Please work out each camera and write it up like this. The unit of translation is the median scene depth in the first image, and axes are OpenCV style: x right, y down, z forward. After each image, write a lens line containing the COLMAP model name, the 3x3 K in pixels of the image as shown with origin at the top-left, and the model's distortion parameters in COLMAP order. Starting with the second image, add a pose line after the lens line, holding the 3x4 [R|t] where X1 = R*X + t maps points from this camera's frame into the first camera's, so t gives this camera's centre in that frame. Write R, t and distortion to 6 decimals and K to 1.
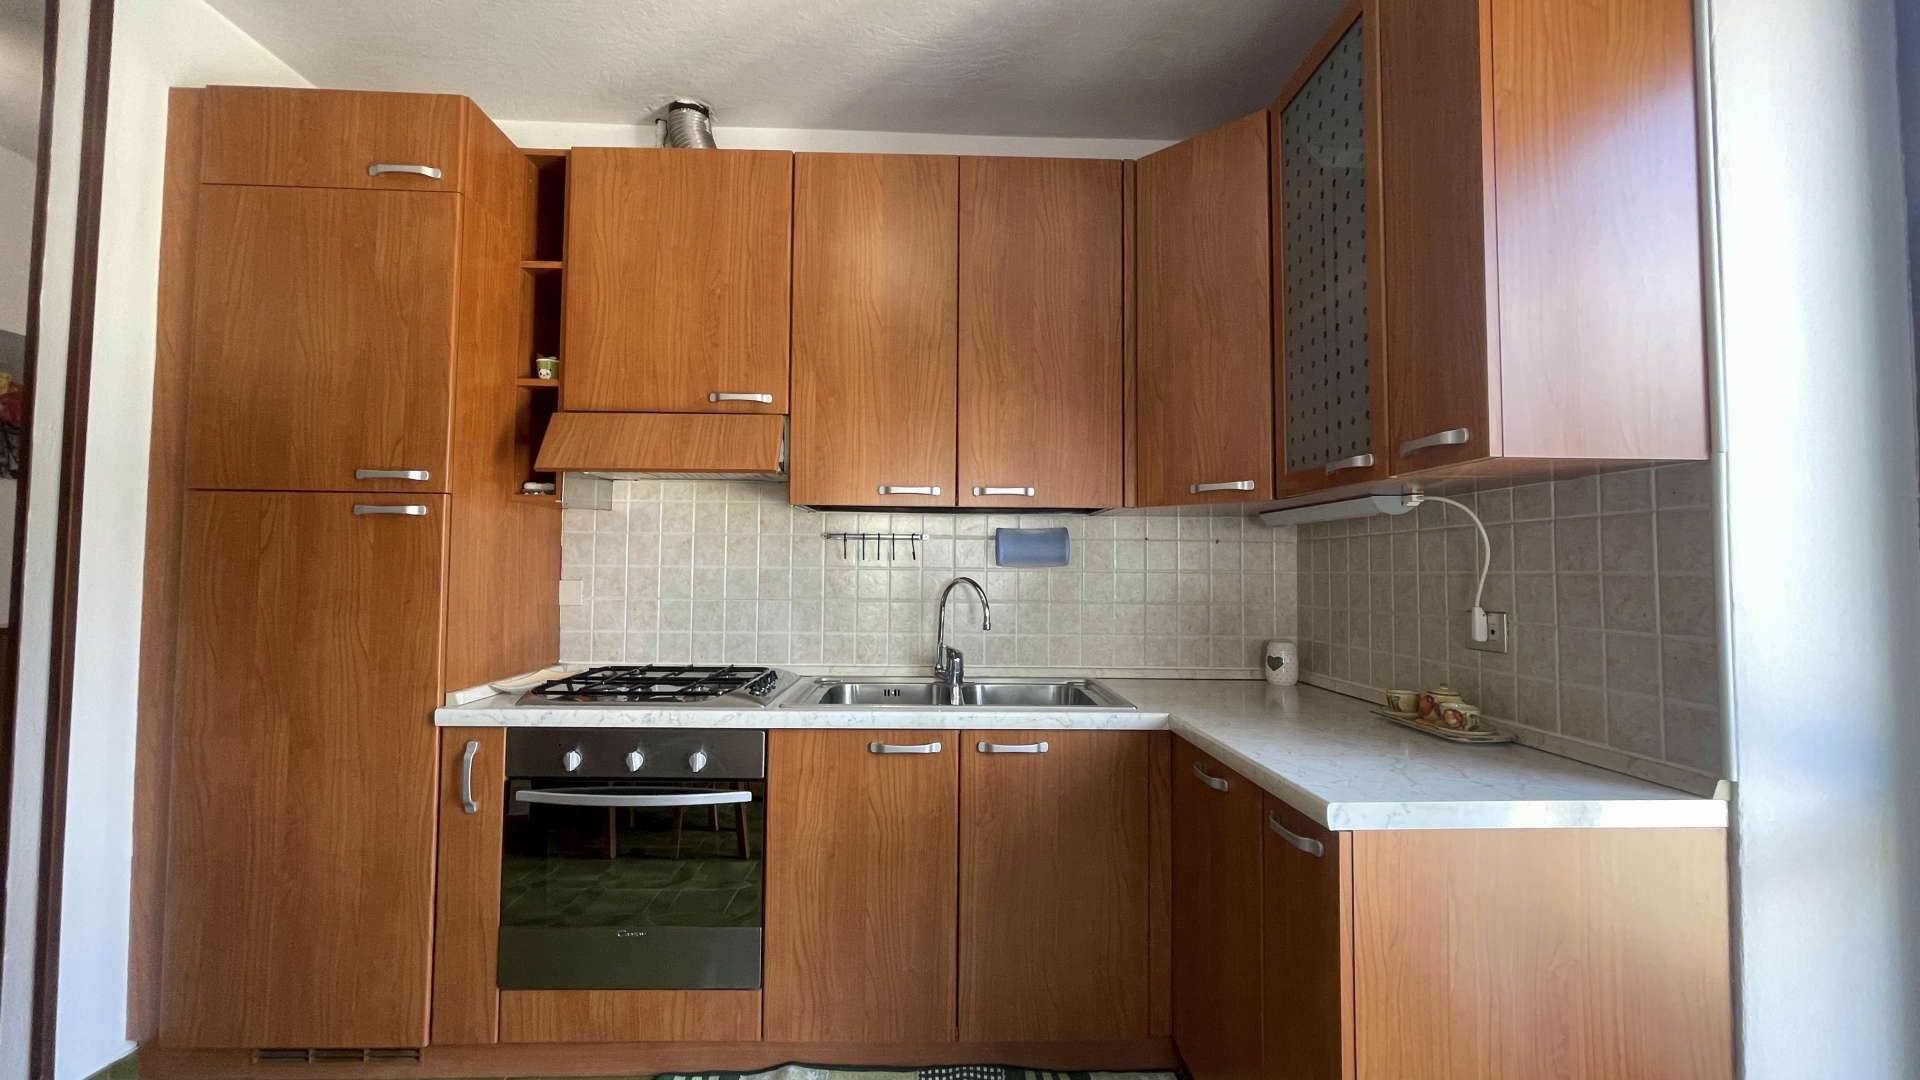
lens RADIAL K [[778.2, 0, 953.8], [0, 778.2, 534.0], [0, 0, 1]] dist [-0.007180, 0.001899]
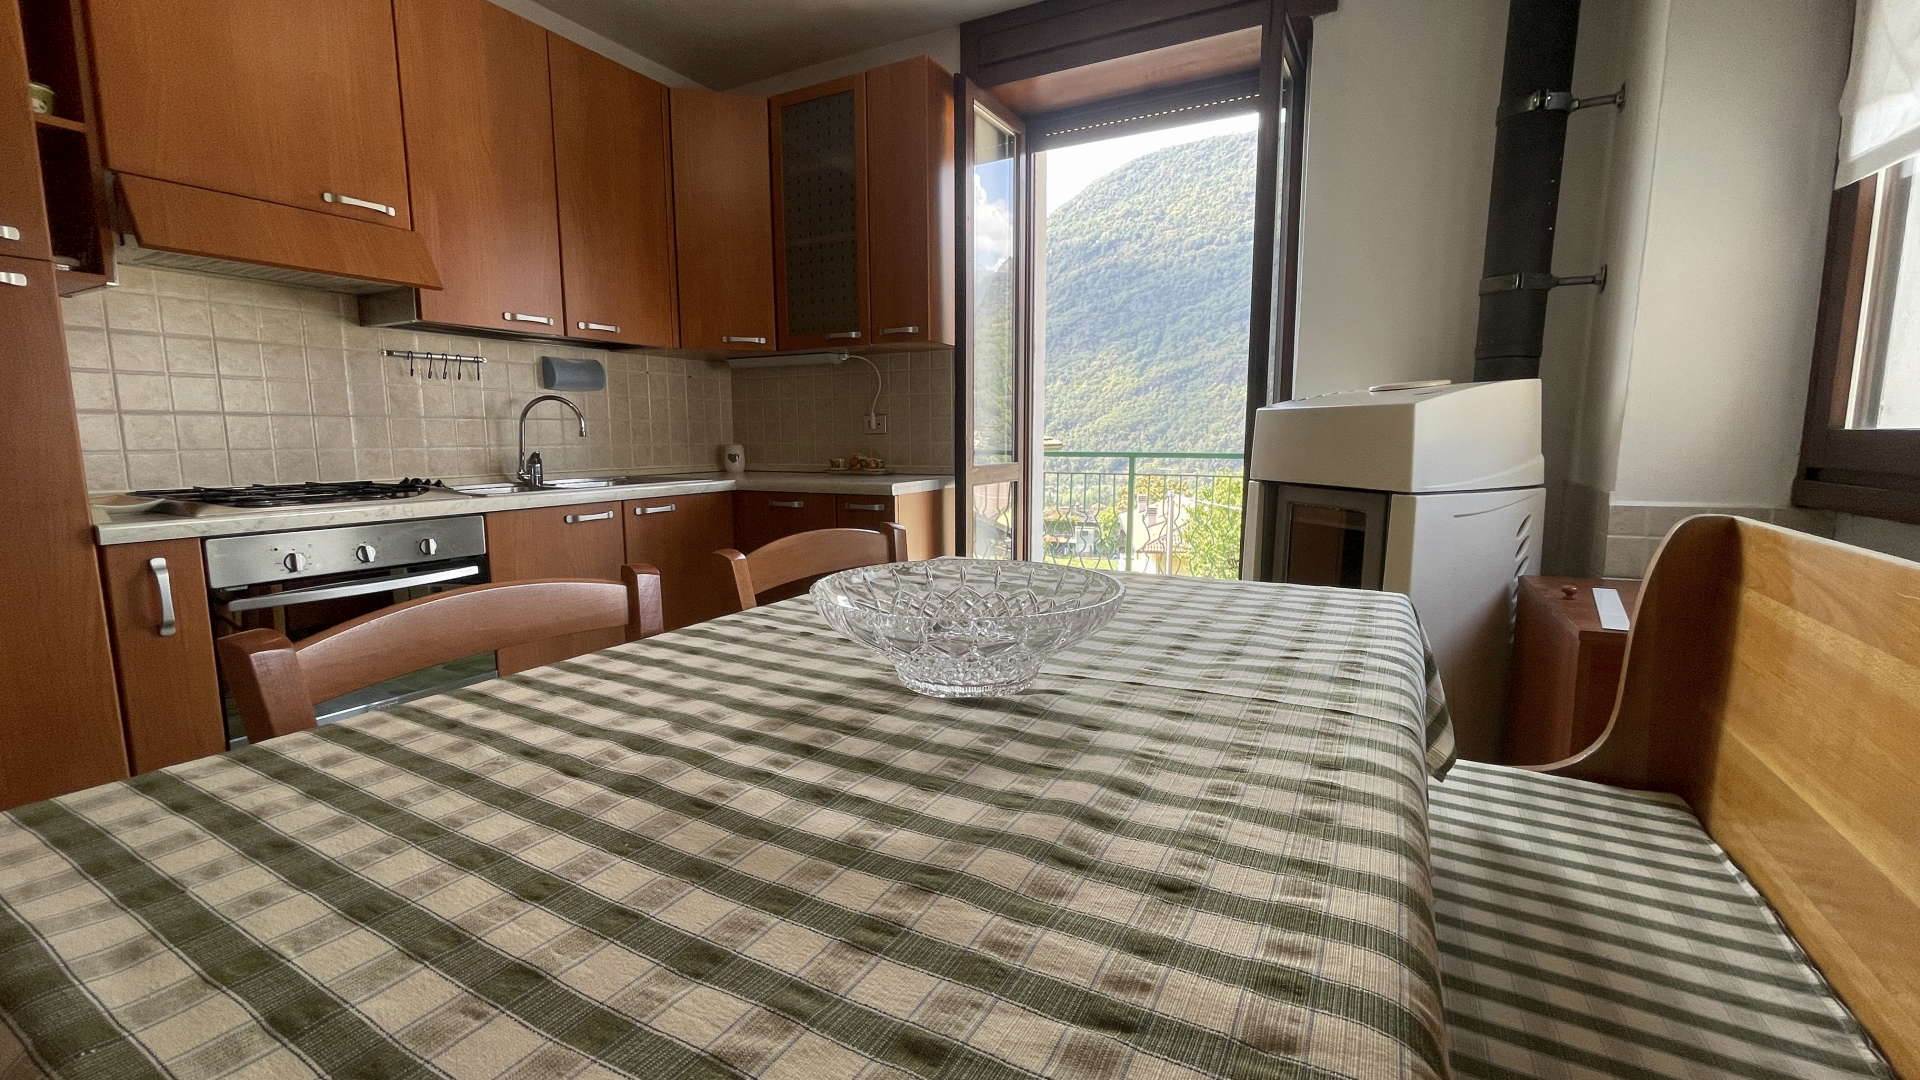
lens RADIAL K [[778.2, 0, 955.1], [0, 778.2, 524.0], [0, 0, 1]] dist [-0.007180, 0.001899]
pose [[0.515760, -0.110586, 0.849566, -0.742790], [-0.031547, 0.988510, 0.147824, 0.056838], [-0.856152, -0.103043, 0.506345, -0.191054]]
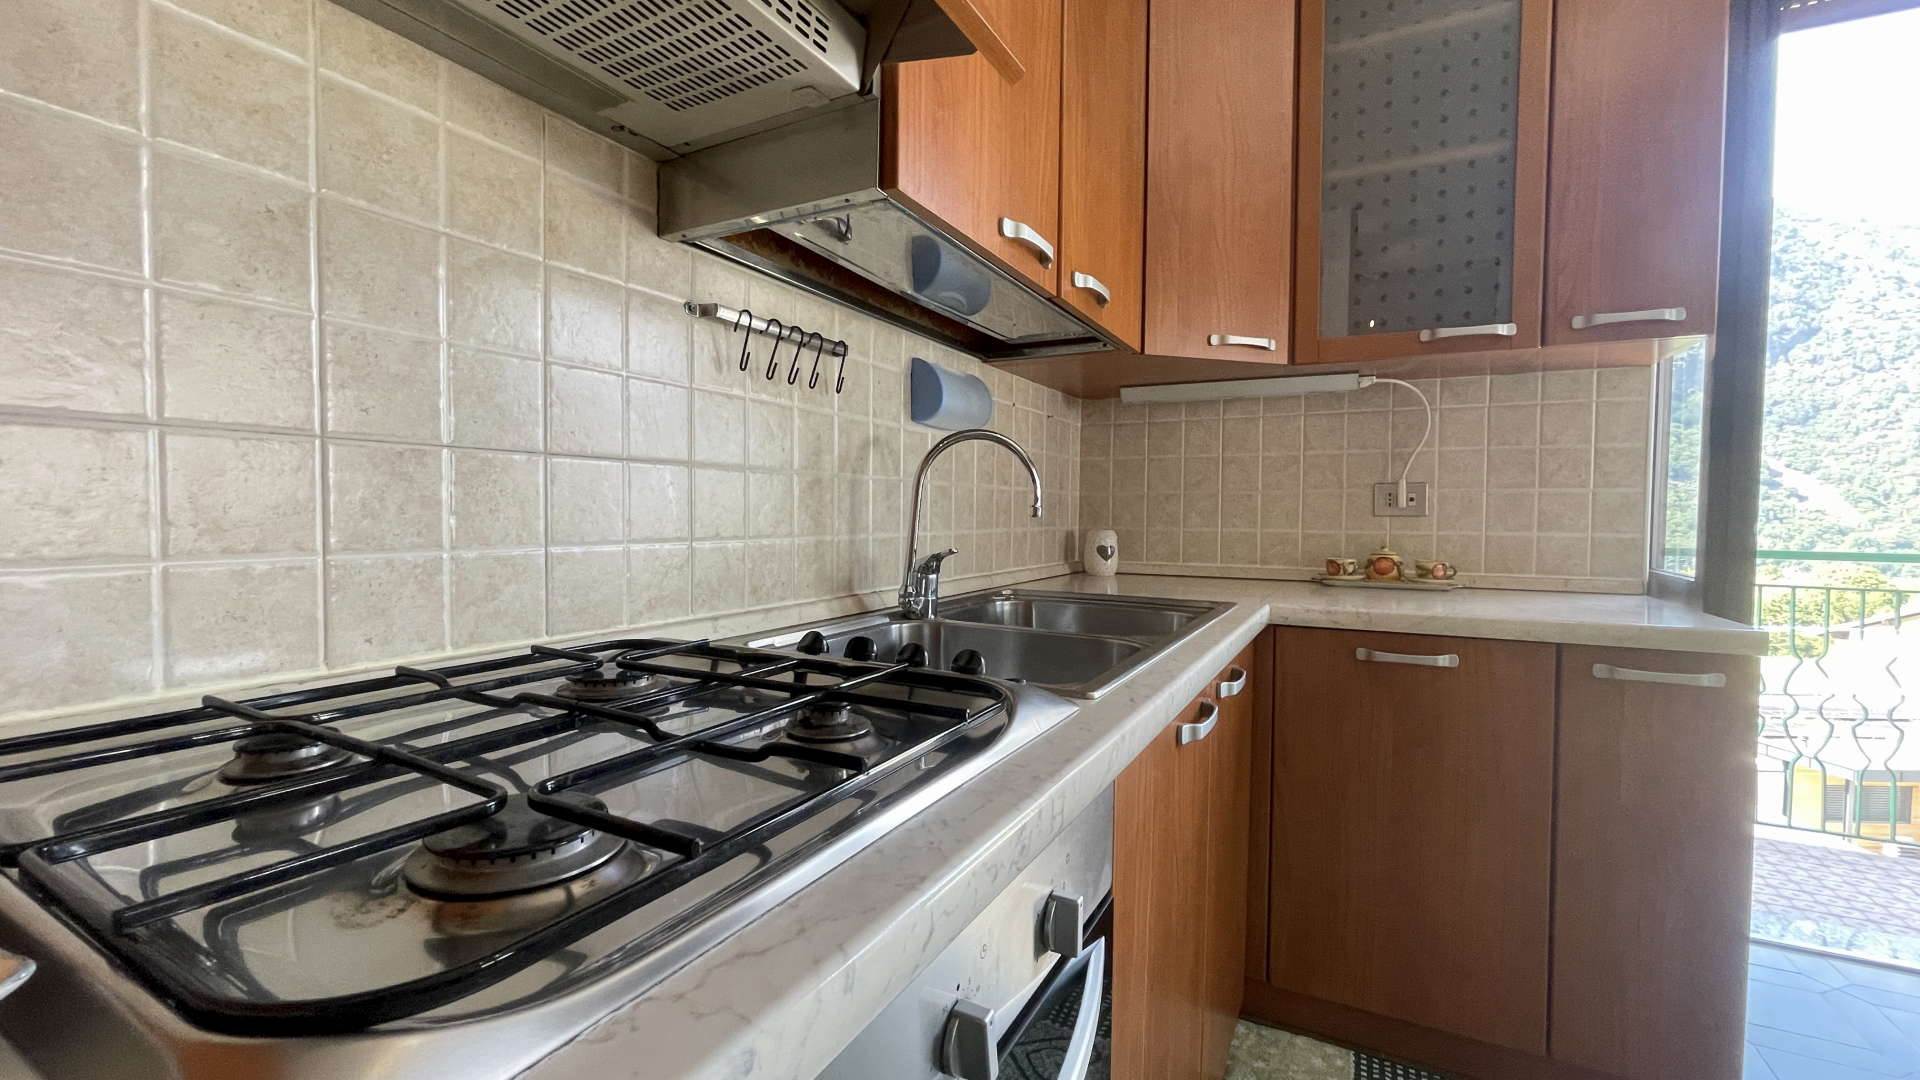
lens RADIAL K [[778.2, 0, 958.5], [0, 778.2, 537.9], [0, 0, 1]] dist [-0.007180, 0.001899]
pose [[0.500549, -0.036942, 0.864920, -0.511149], [-0.045091, 0.996620, 0.068663, 0.100152], [-0.864533, -0.073369, 0.497192, 0.744263]]
